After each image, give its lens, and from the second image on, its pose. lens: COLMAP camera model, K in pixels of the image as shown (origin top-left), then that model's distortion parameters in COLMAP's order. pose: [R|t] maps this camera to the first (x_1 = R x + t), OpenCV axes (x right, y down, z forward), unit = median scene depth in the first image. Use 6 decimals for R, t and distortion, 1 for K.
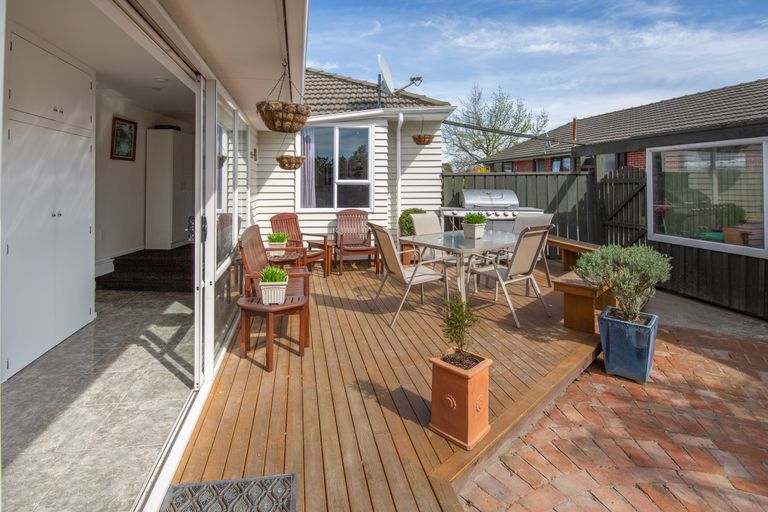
lens RADIAL K [[408.1, 0, 371.7], [0, 408.1, 201.1], [0, 0, 1]] dist [0.002442, -0.013533]
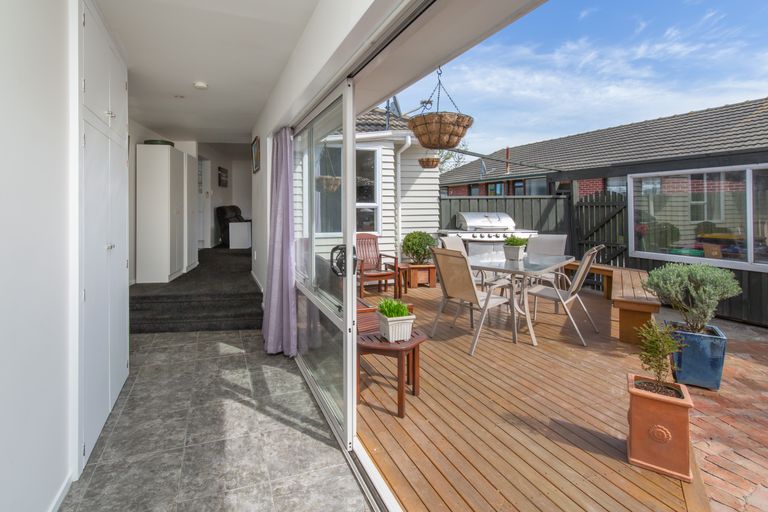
lens RADIAL K [[398.0, 0, 384.7], [0, 398.0, 223.7], [0, 0, 1]] dist [-0.001879, 0.000677]
pose [[0.980400, -0.011442, 0.196686, -0.179436], [0.011869, 0.999929, -0.000996, -0.001733], [-0.196660, 0.003311, 0.980466, 0.061611]]
